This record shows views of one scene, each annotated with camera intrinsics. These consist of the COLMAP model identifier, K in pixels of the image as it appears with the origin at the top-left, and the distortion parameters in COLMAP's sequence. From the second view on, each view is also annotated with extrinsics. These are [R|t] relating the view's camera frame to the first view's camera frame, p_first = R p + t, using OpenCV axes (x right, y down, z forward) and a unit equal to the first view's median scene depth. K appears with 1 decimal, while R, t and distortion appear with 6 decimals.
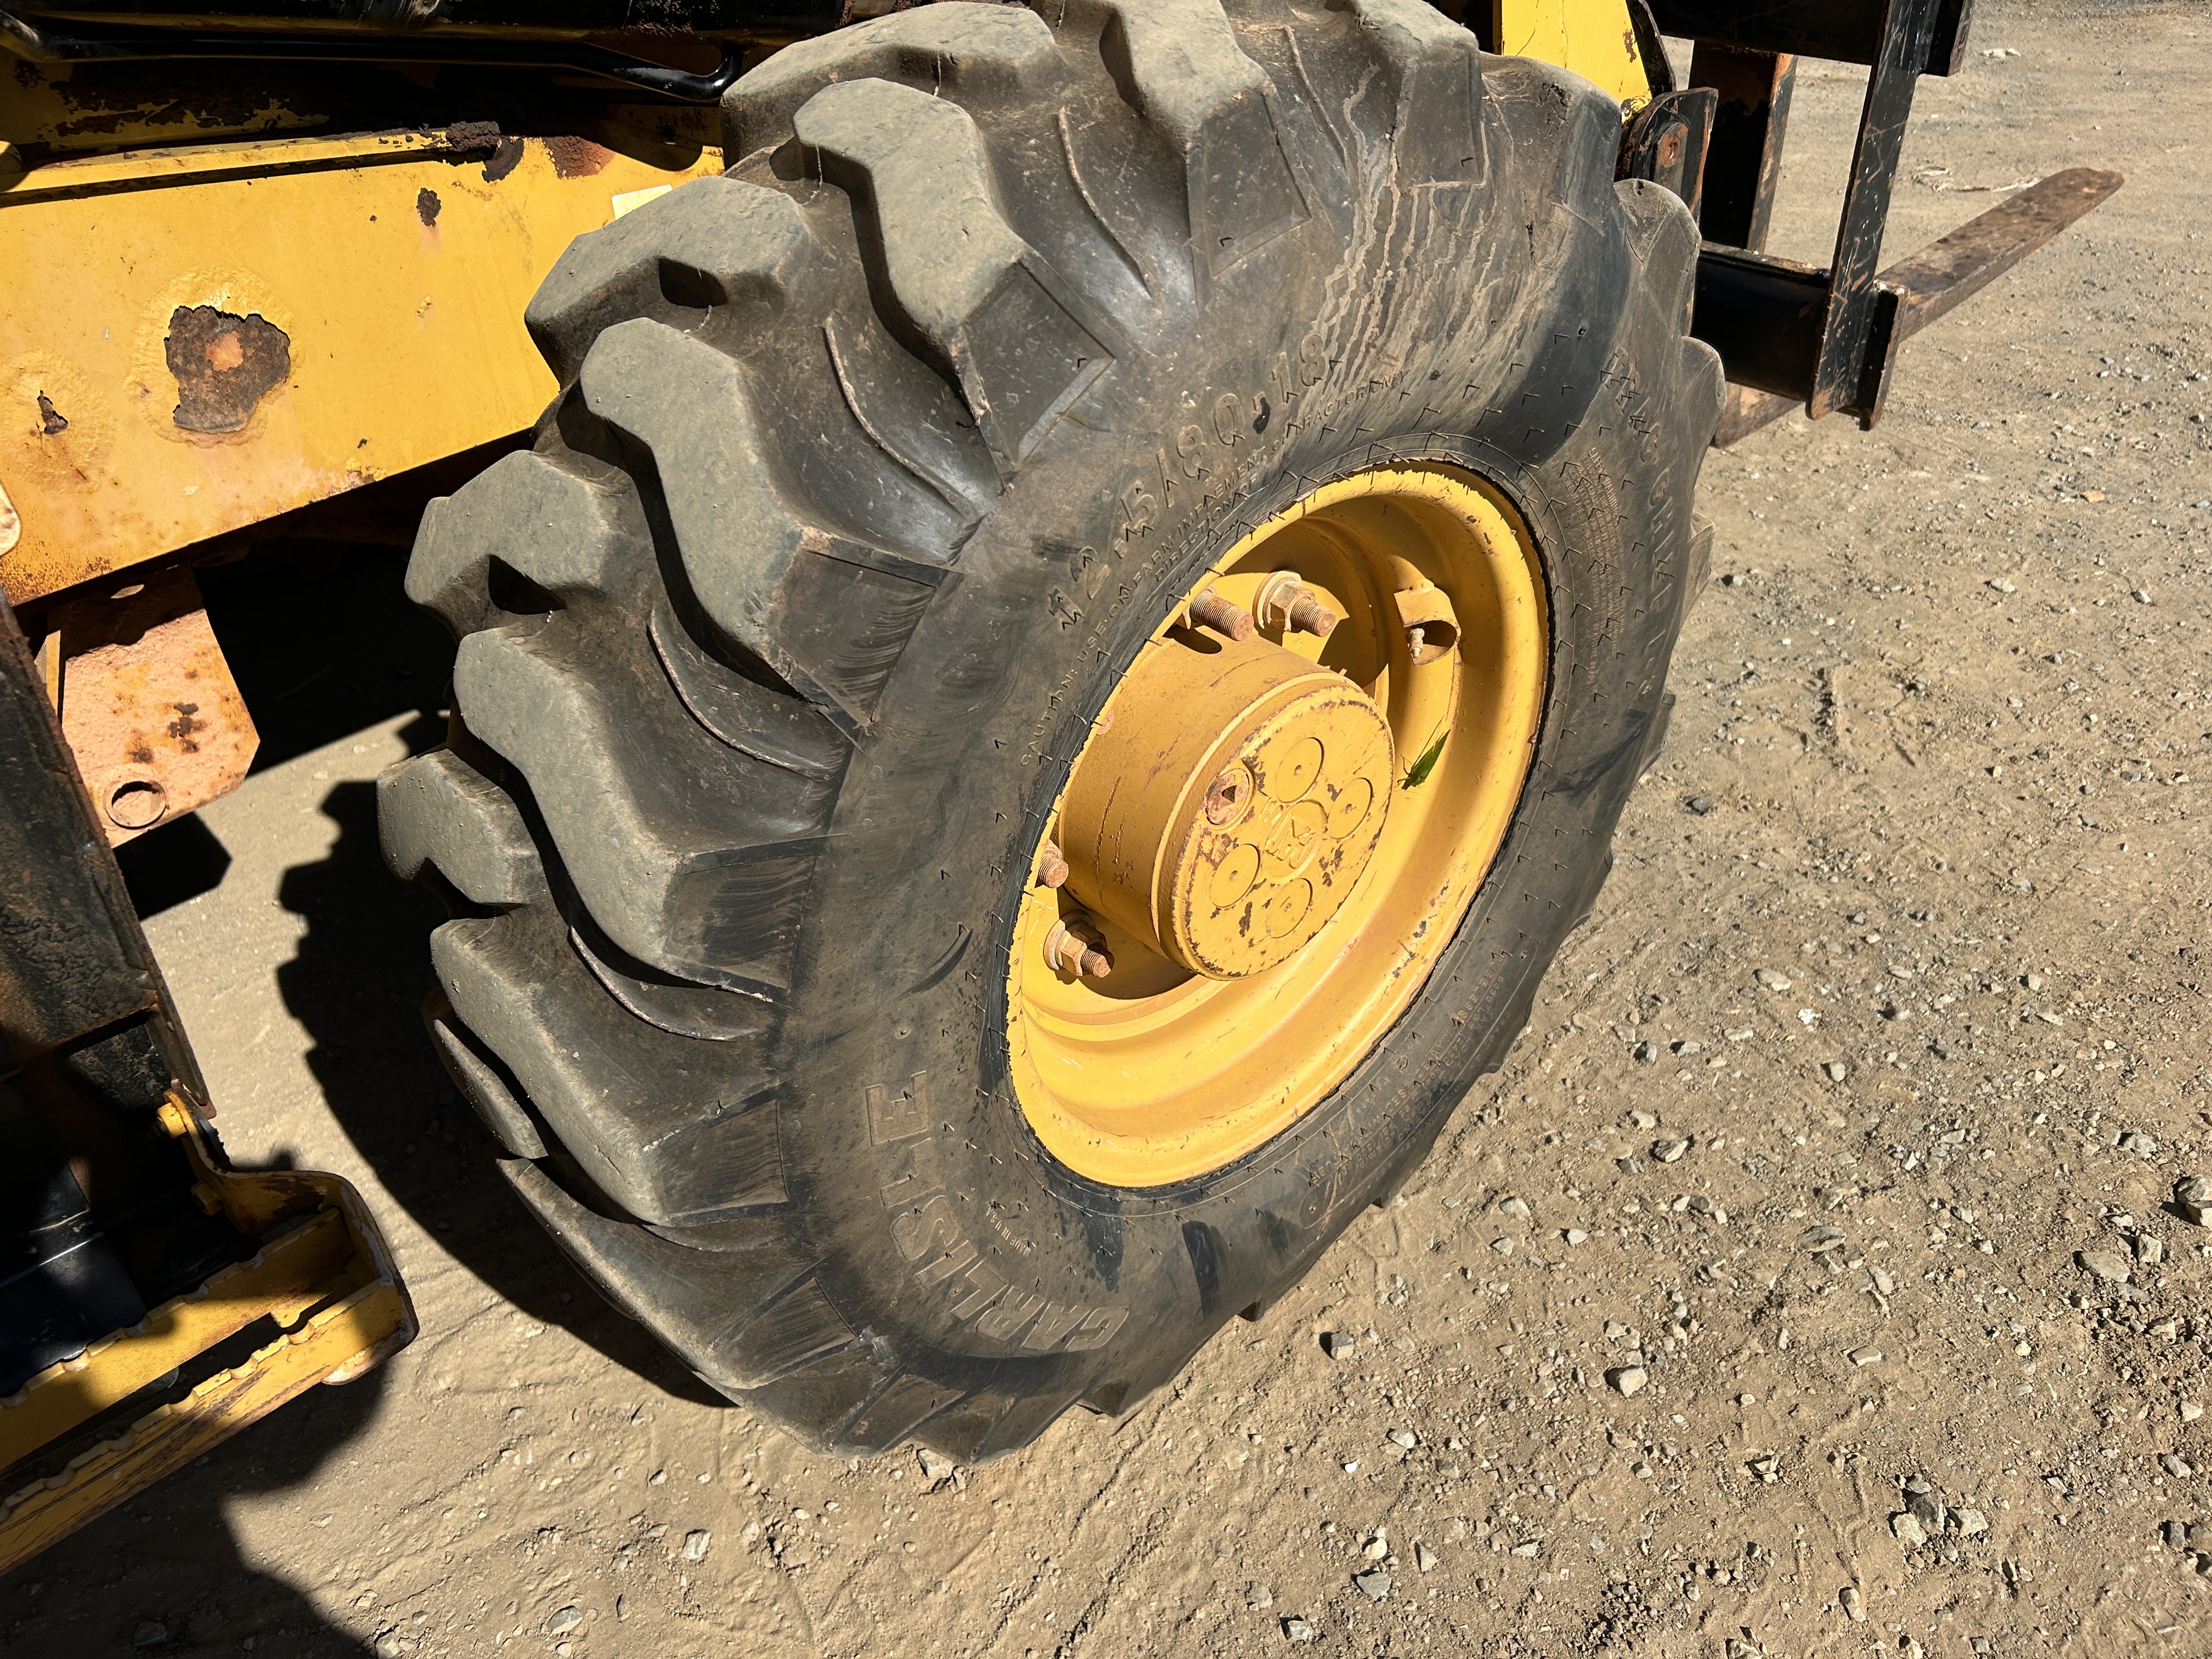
lens RADIAL K [[1663.4, 0, 1106.0], [0, 1663.4, 836.6], [0, 0, 1]] dist [0.060499, -0.067523]
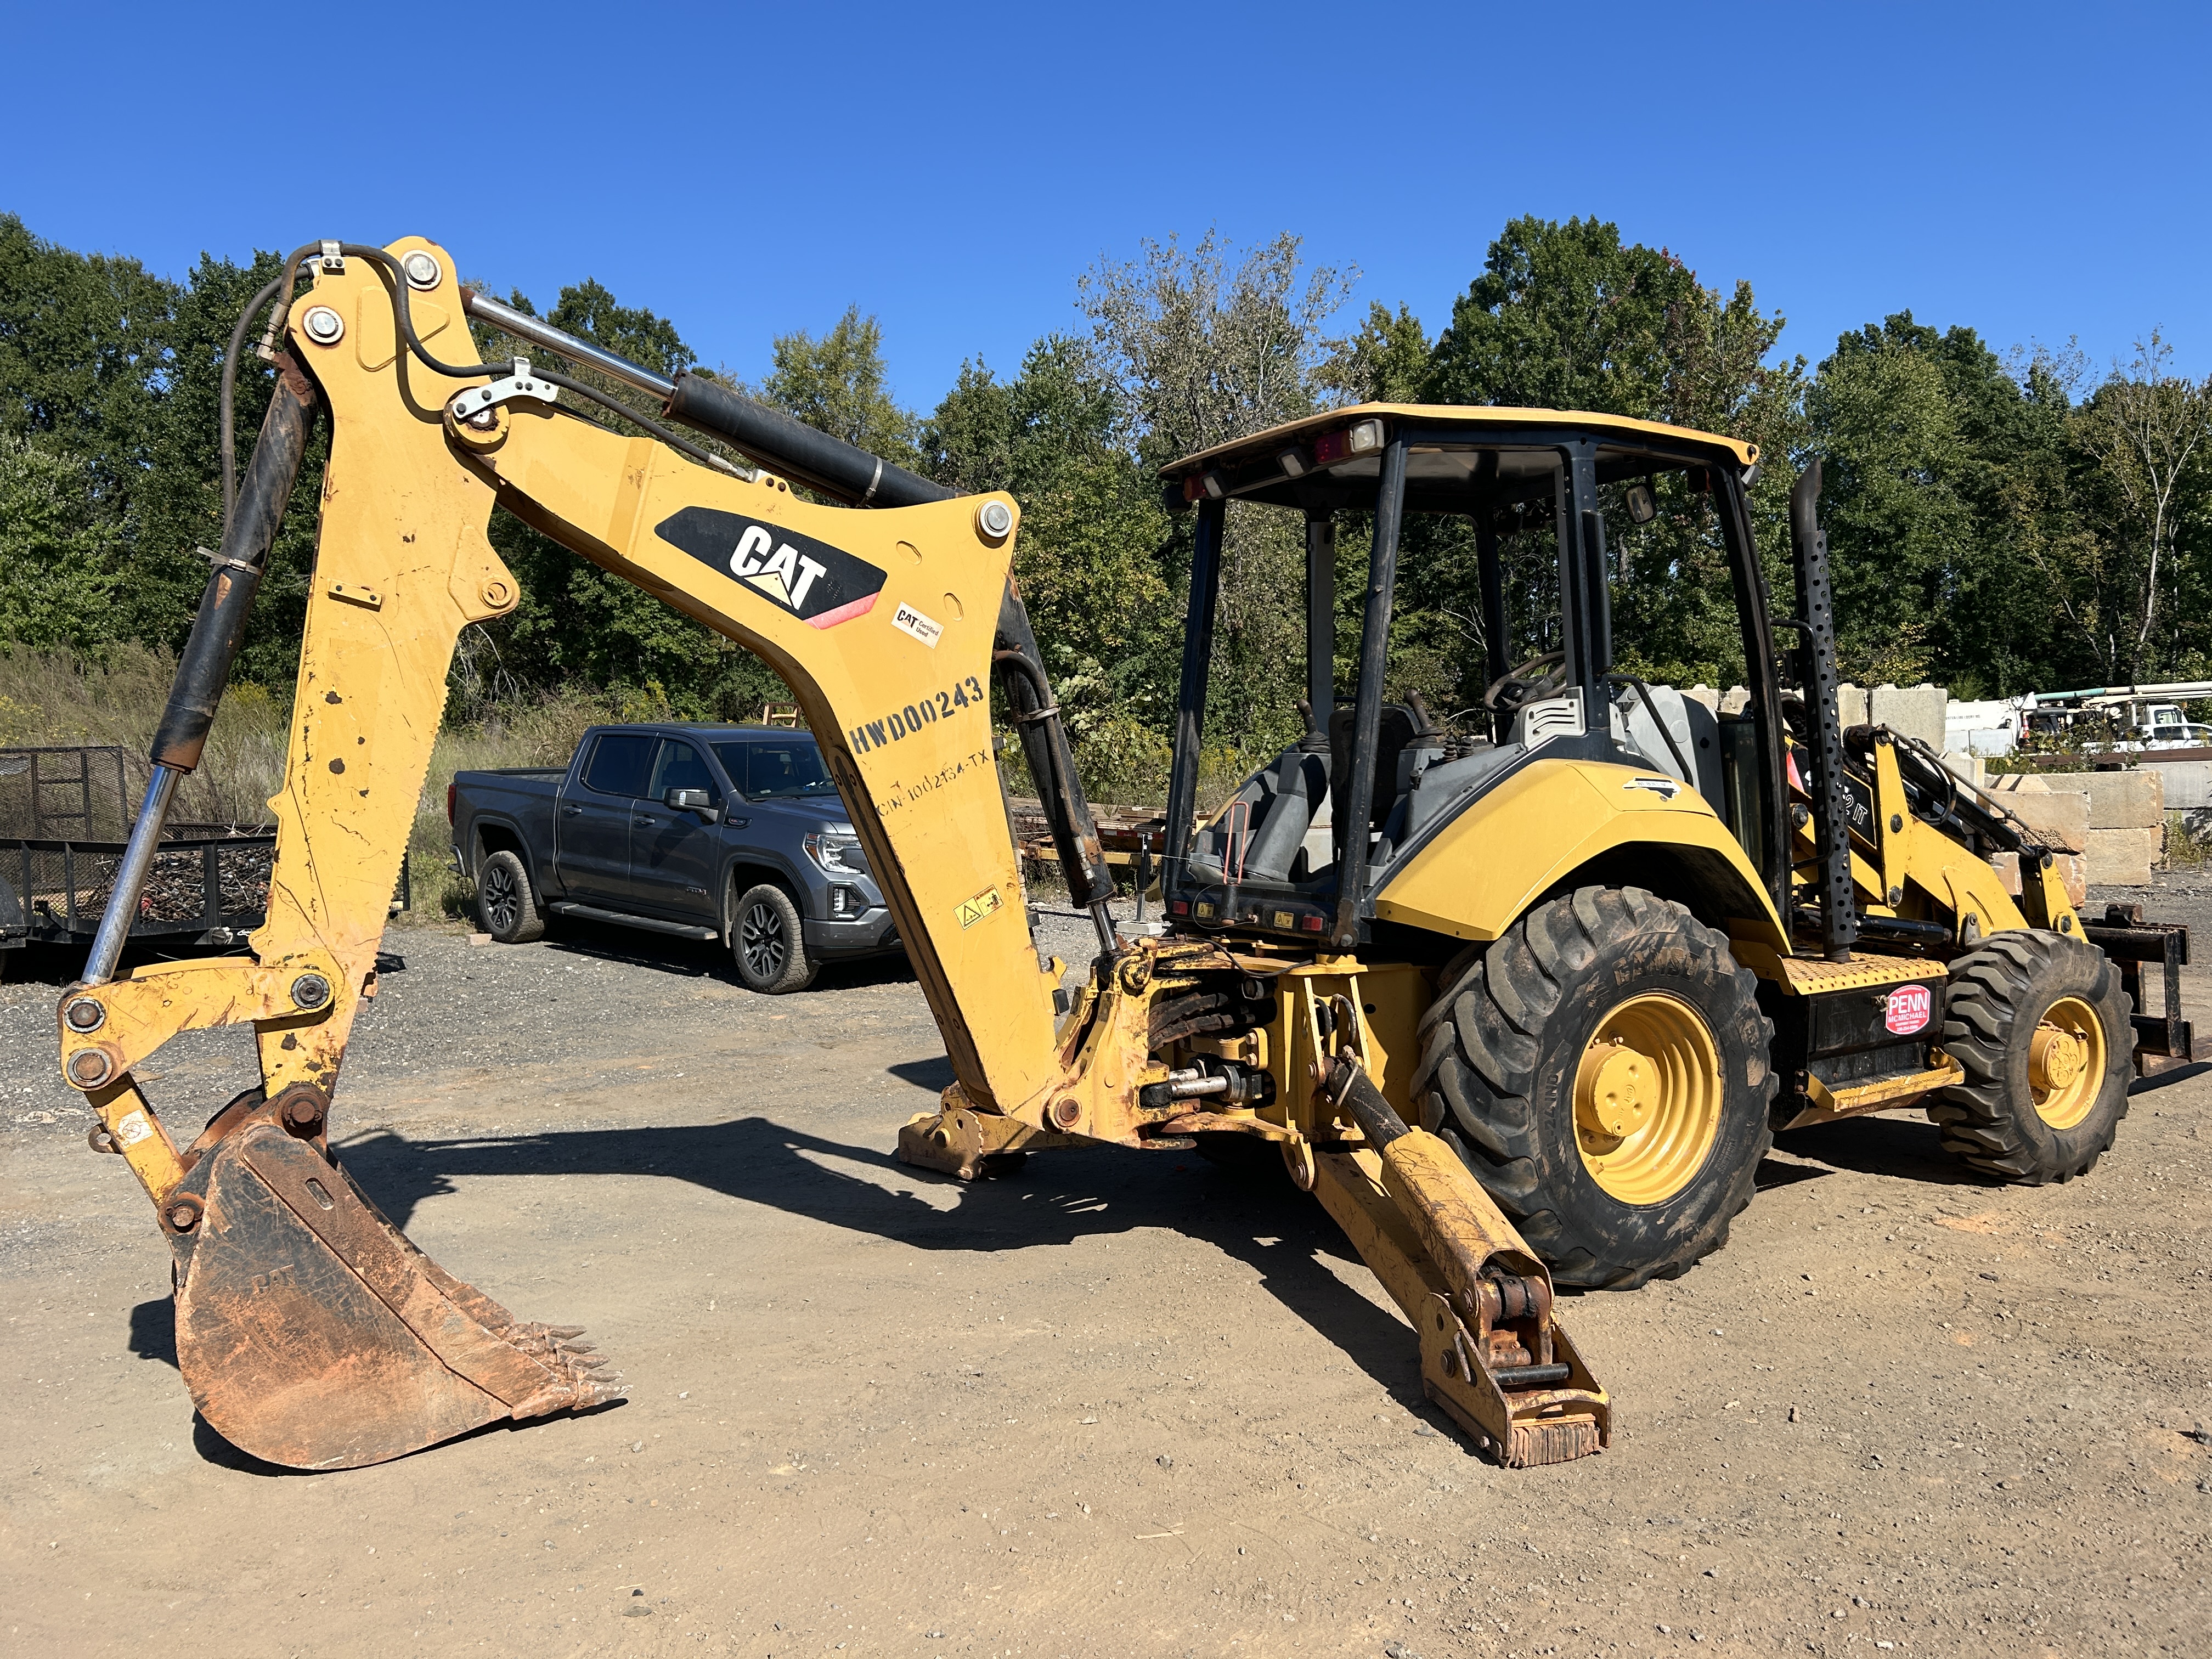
lens RADIAL K [[1663.4, 0, 1114.7], [0, 1663.4, 832.3], [0, 0, 1]] dist [0.060499, -0.067523]
pose [[0.976043, -0.004247, -0.217535, -2.129435], [-0.112337, 0.846401, -0.520562, 3.186207], [0.186333, 0.532529, 0.825647, -5.666714]]
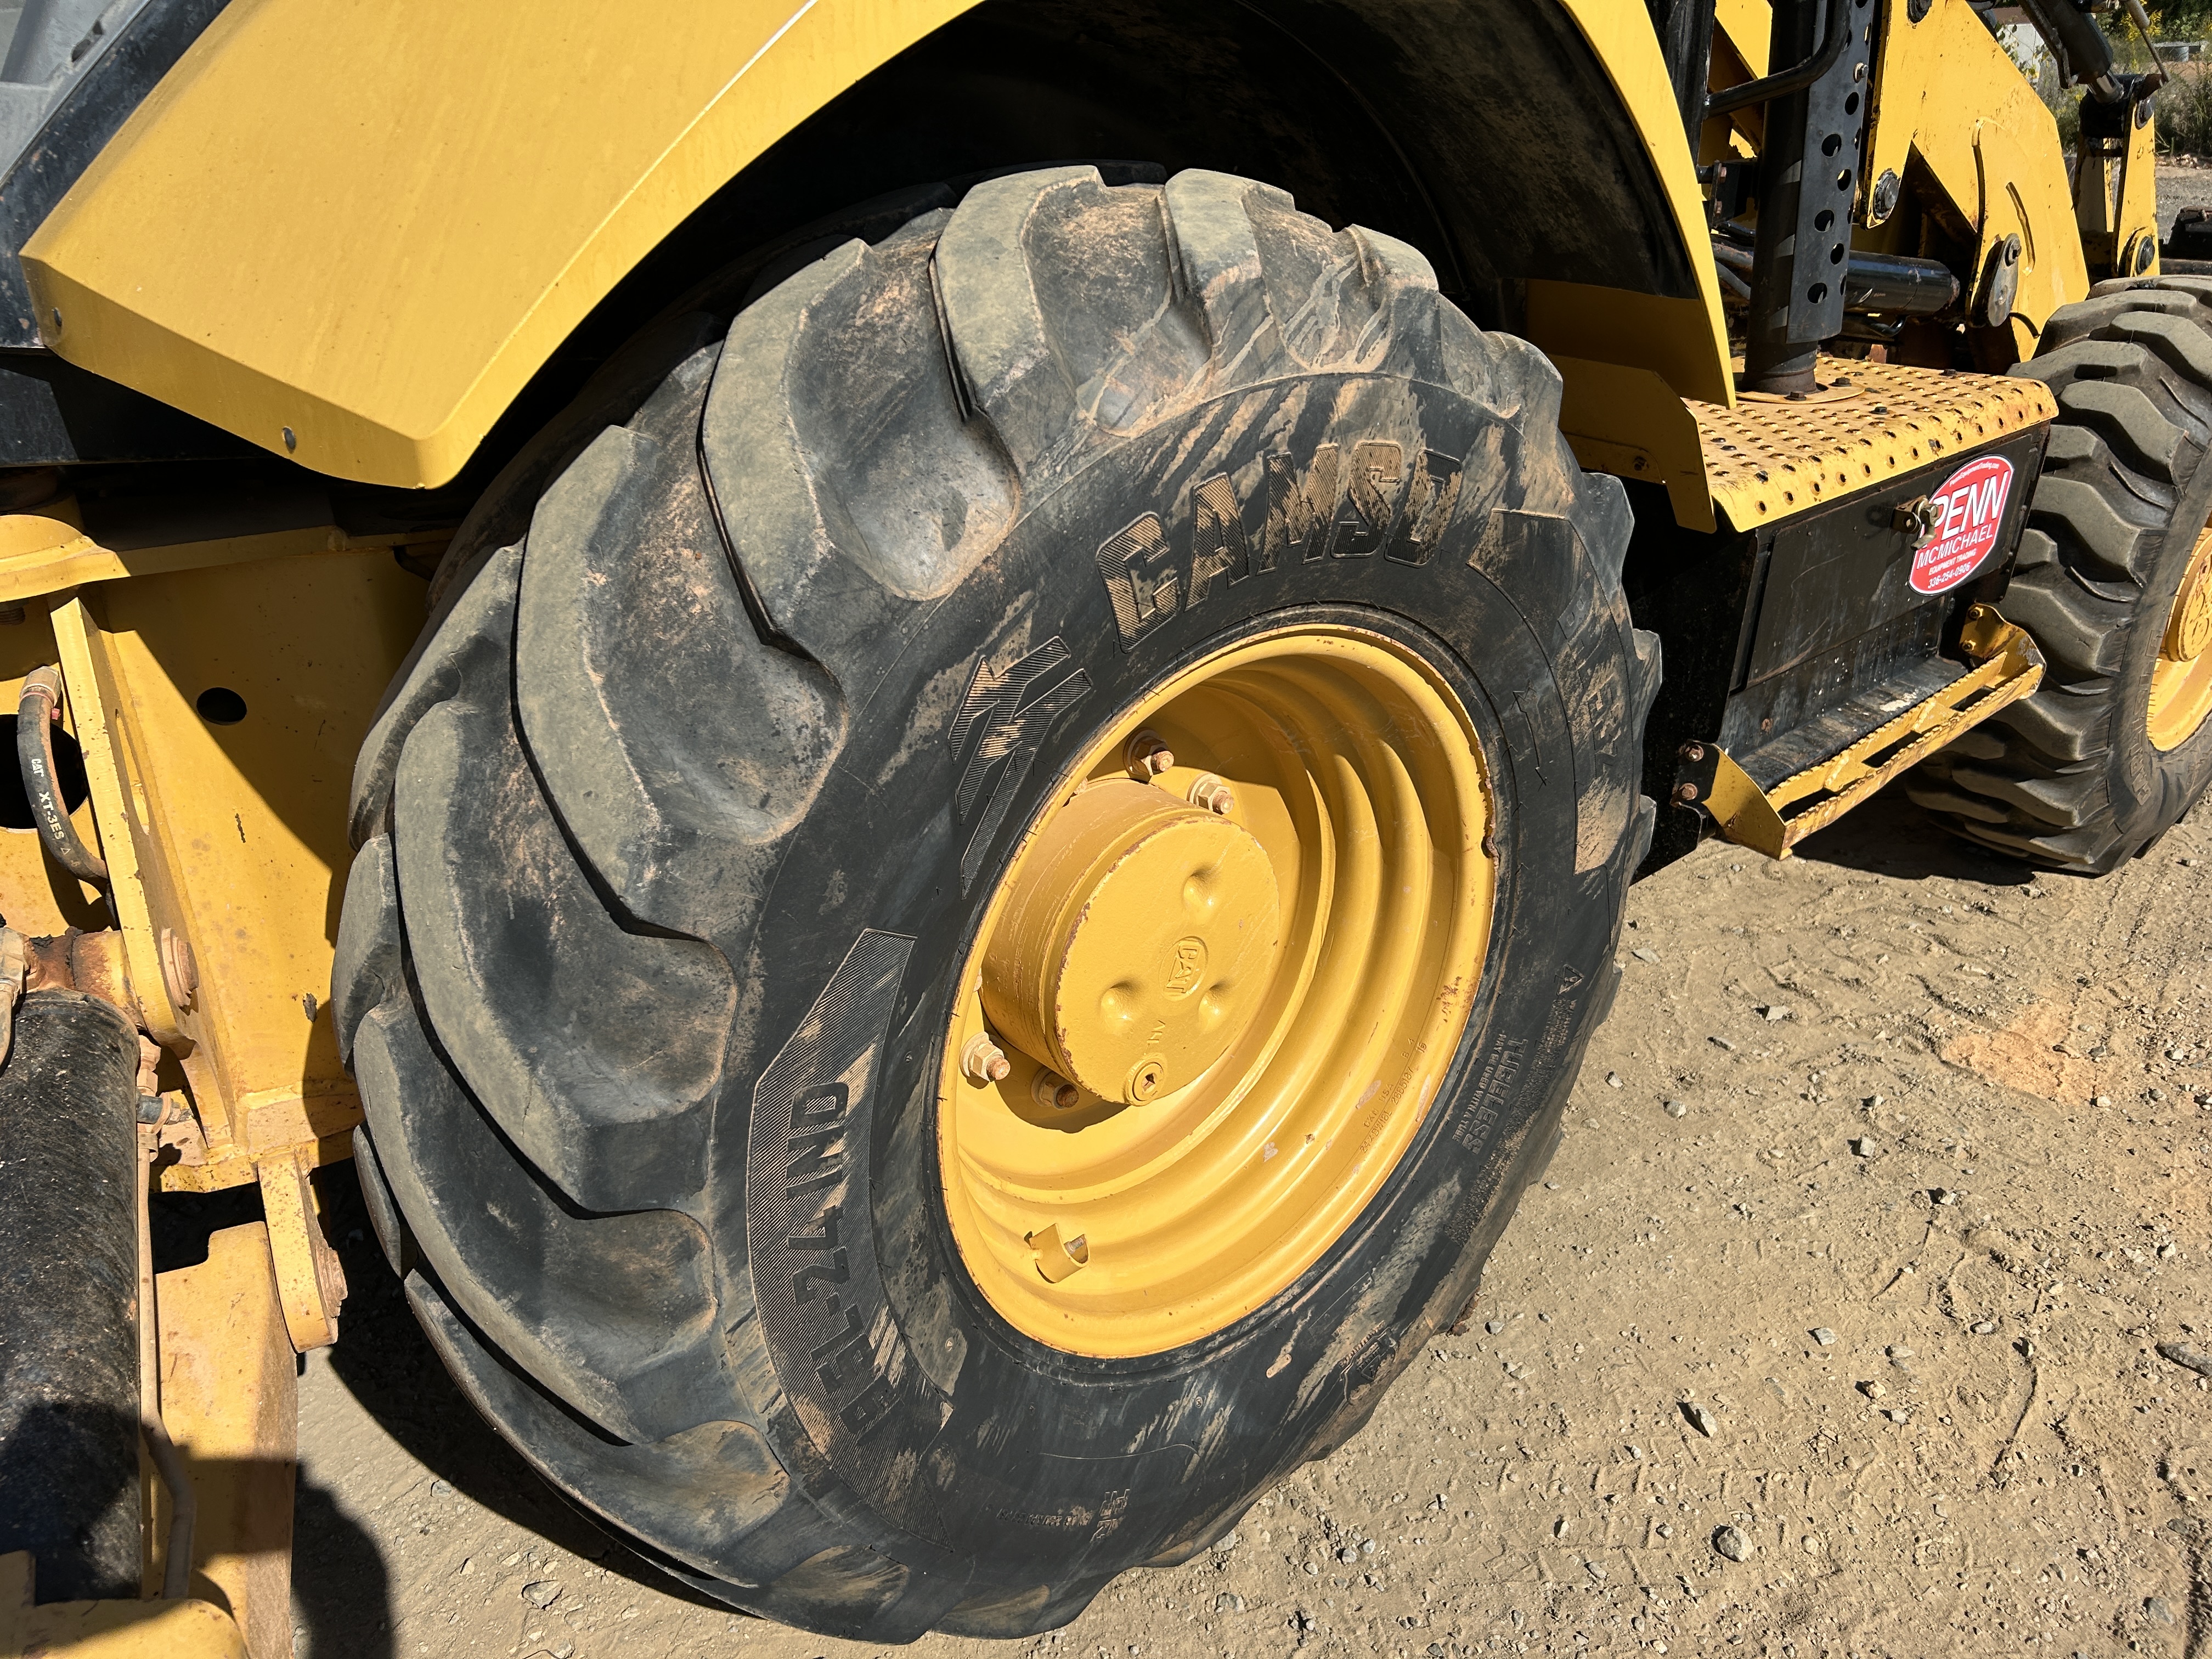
lens RADIAL K [[1663.4, 0, 1092.4], [0, 1663.4, 856.3], [0, 0, 1]] dist [0.060499, -0.067523]
pose [[0.998911, -0.003380, -0.046532, -1.679545], [-0.004271, 0.986558, -0.163357, 0.931931], [0.046459, 0.163377, 0.985469, -1.755552]]
